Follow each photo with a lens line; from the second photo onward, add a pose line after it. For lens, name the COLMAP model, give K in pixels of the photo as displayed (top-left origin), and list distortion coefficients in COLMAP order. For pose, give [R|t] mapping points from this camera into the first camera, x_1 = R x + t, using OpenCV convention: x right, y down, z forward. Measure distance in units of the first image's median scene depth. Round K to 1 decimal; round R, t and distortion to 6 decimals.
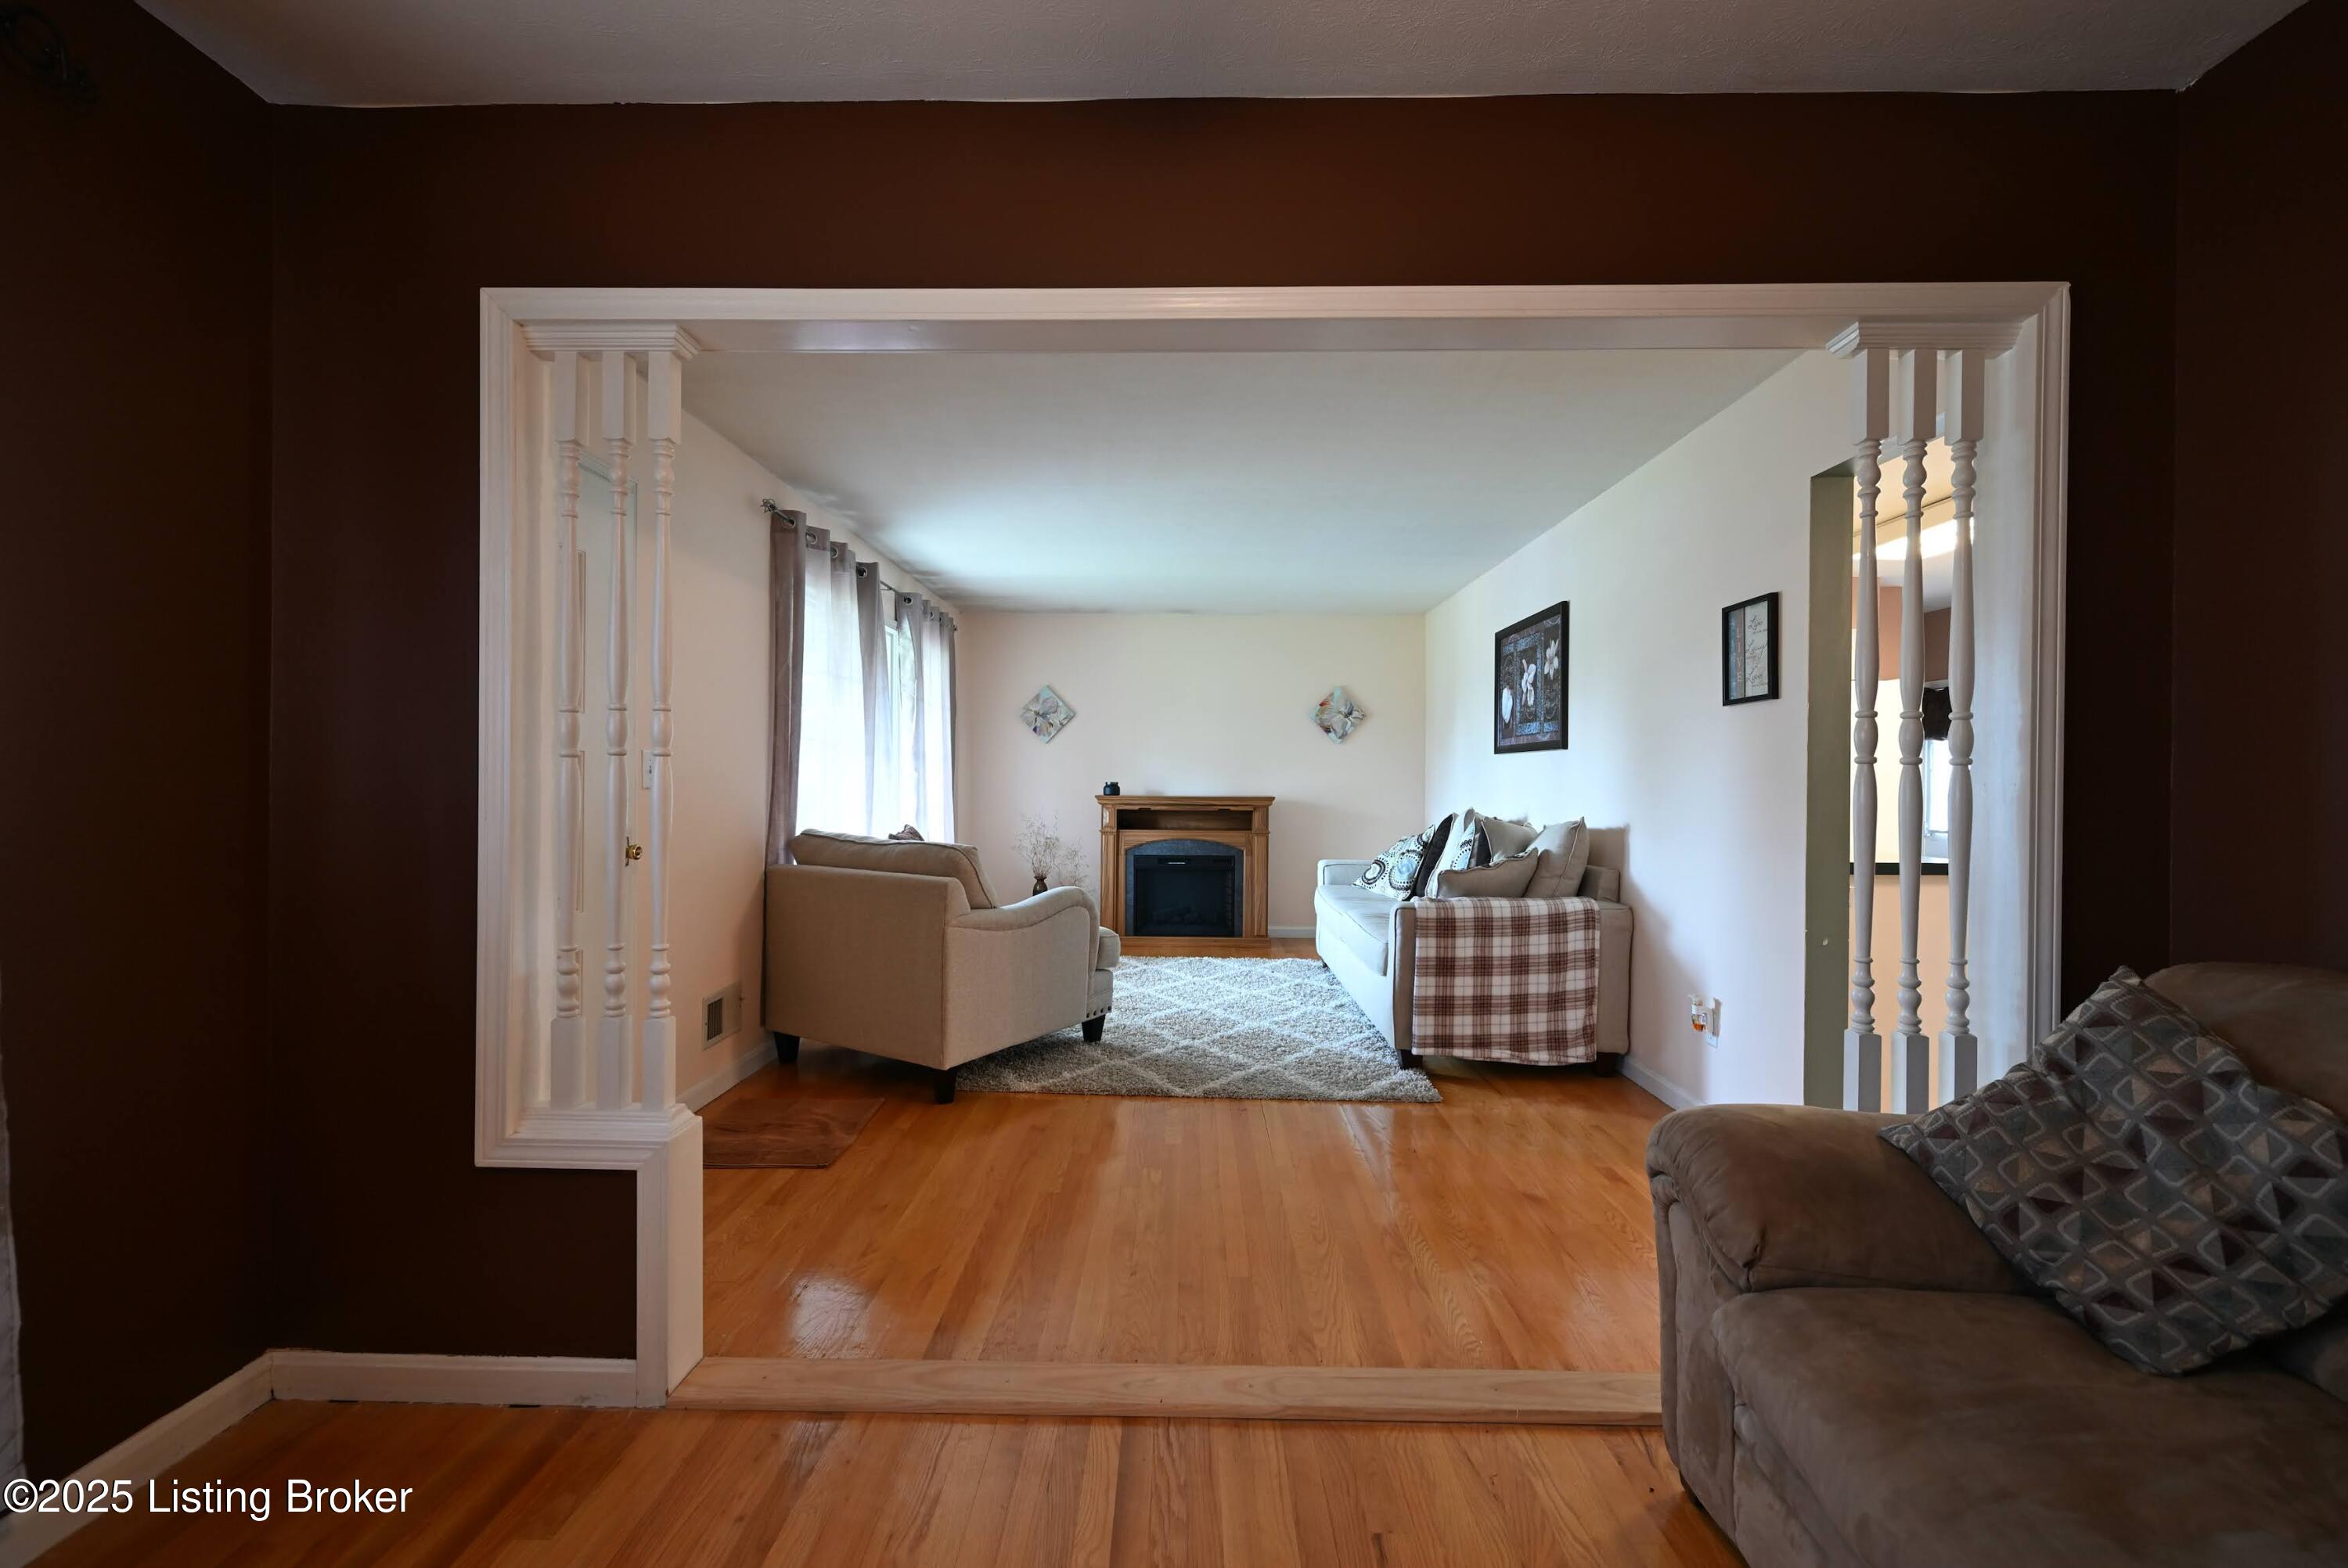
lens RADIAL K [[972.8, 0, 1172.1], [0, 972.8, 783.9], [0, 0, 1]] dist [-0.002643, 0.000856]
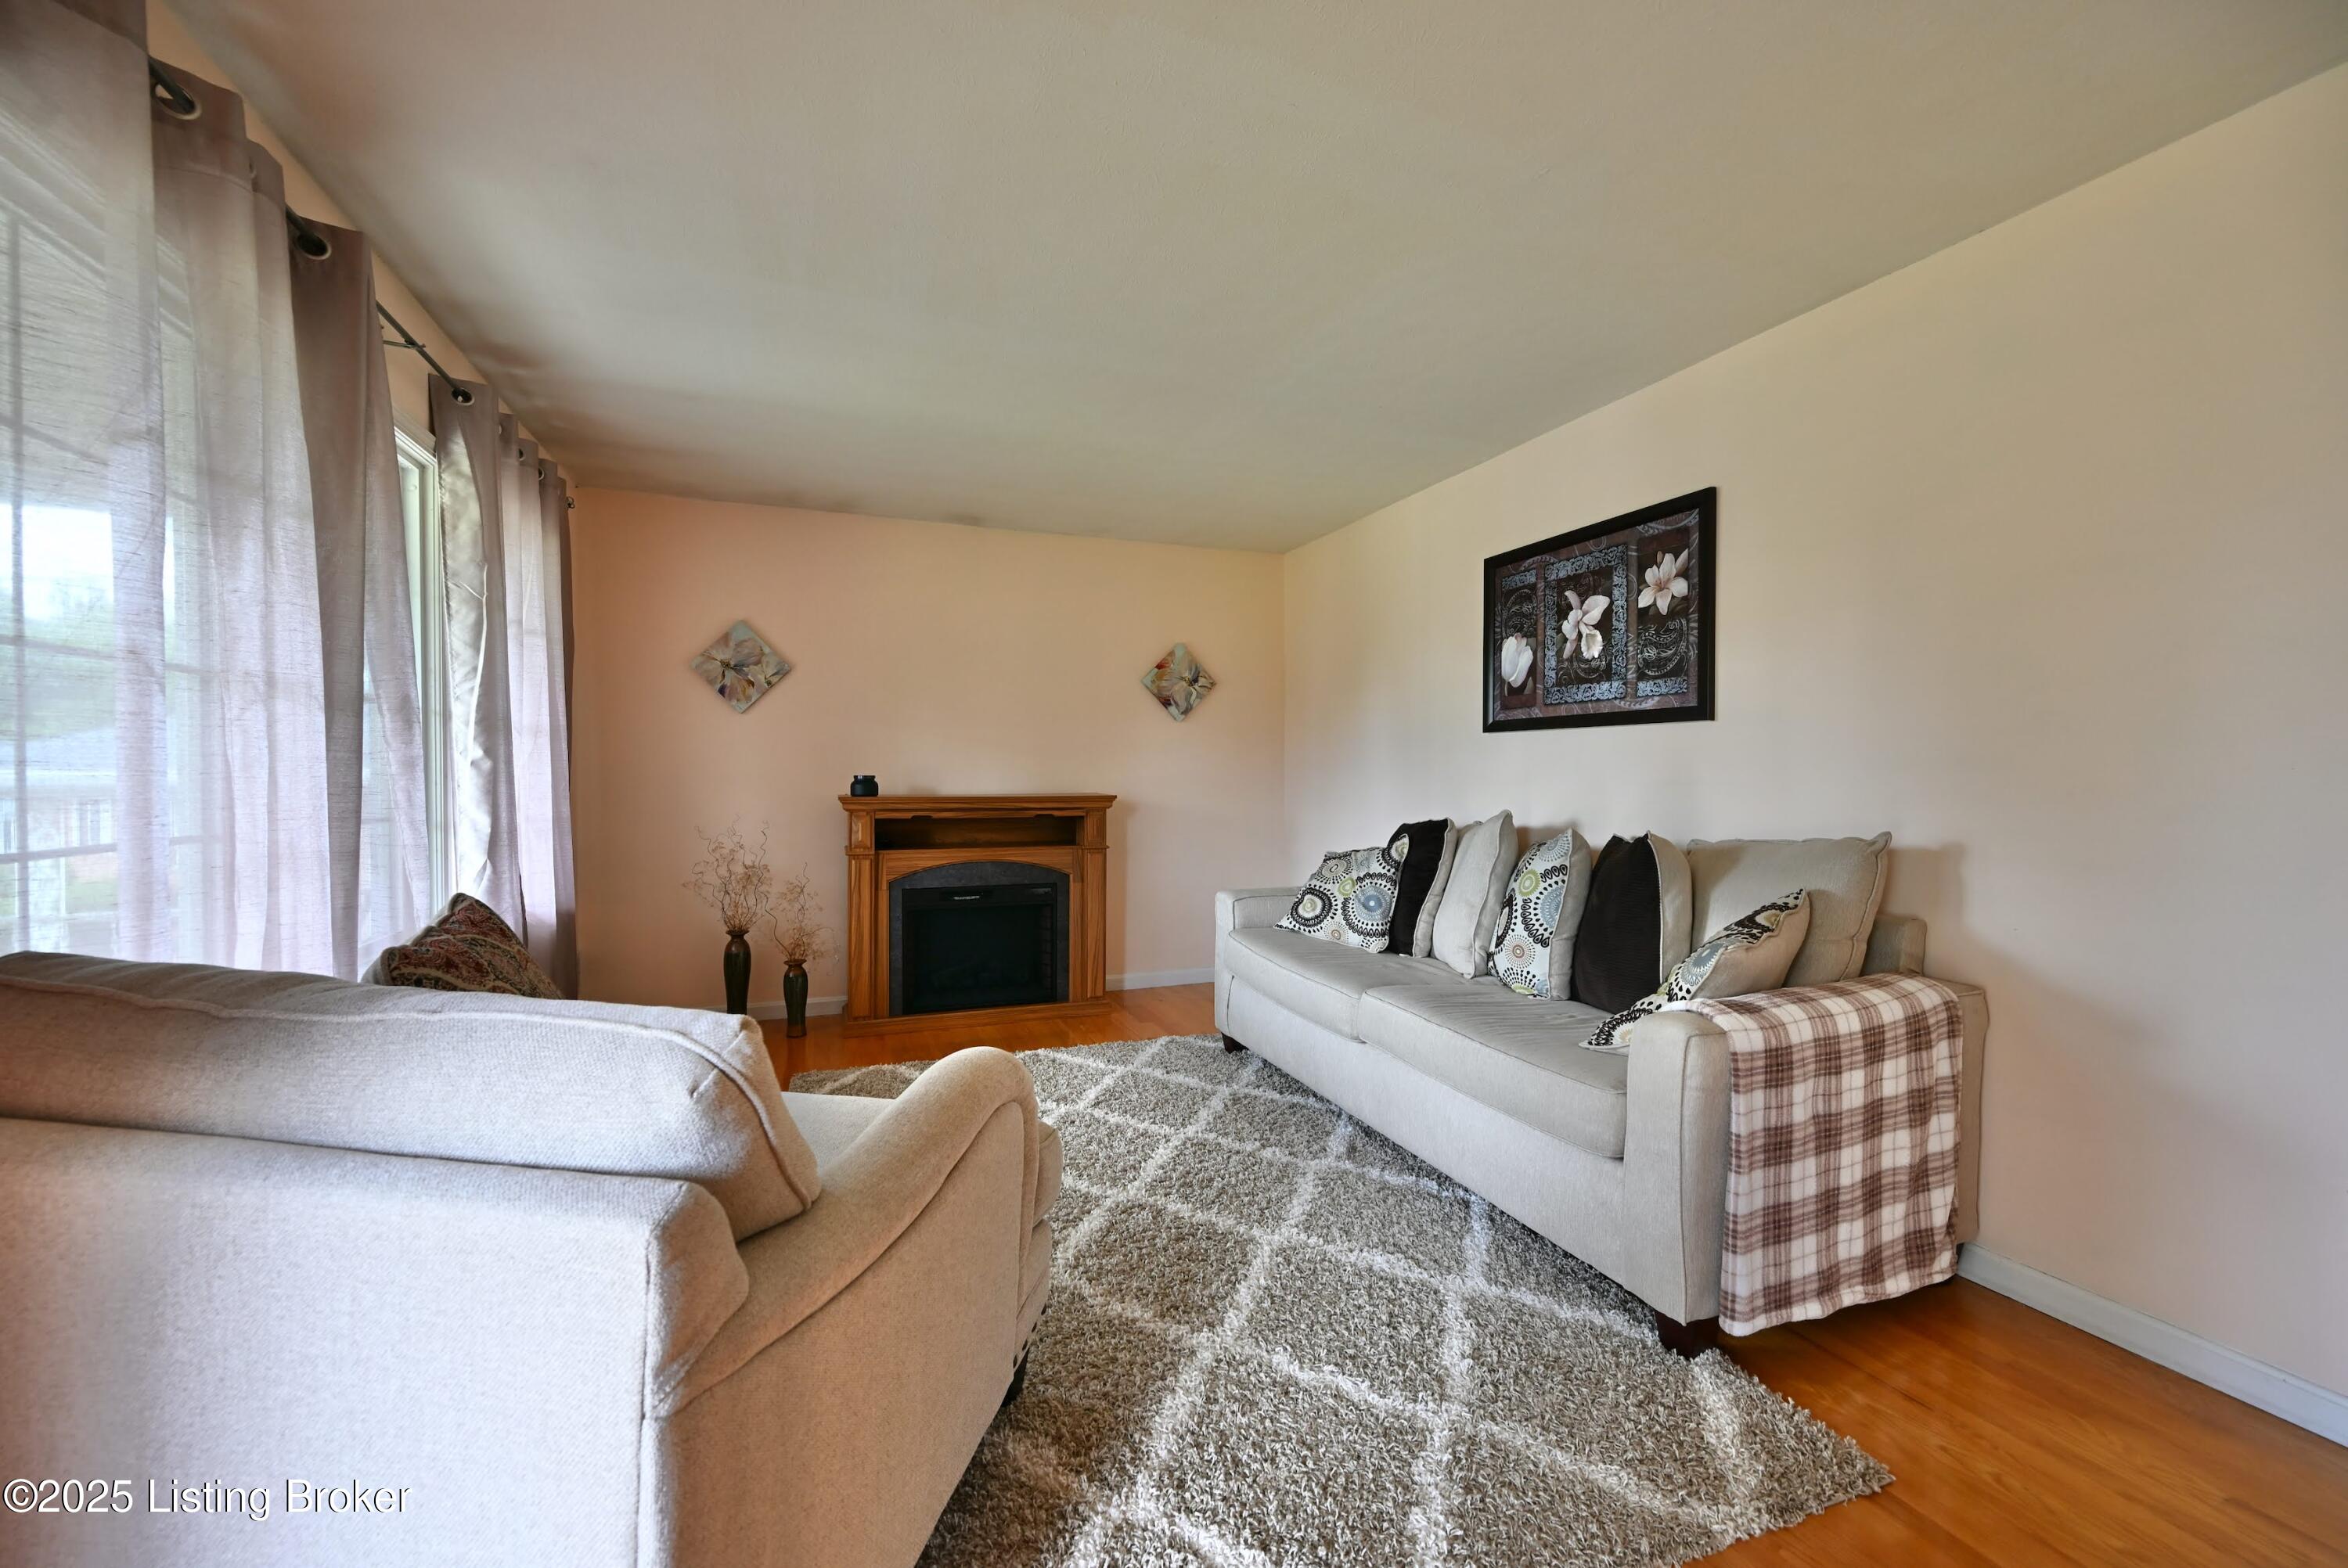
lens RADIAL K [[916.1, 0, 1172.5], [0, 916.1, 785.0], [0, 0, 1]] dist [0.000338, 0.000291]
pose [[0.927998, -0.010219, 0.372444, -0.176981], [0.005956, 0.999903, 0.012596, -0.003480], [-0.372537, -0.009470, 0.927969, 0.679867]]
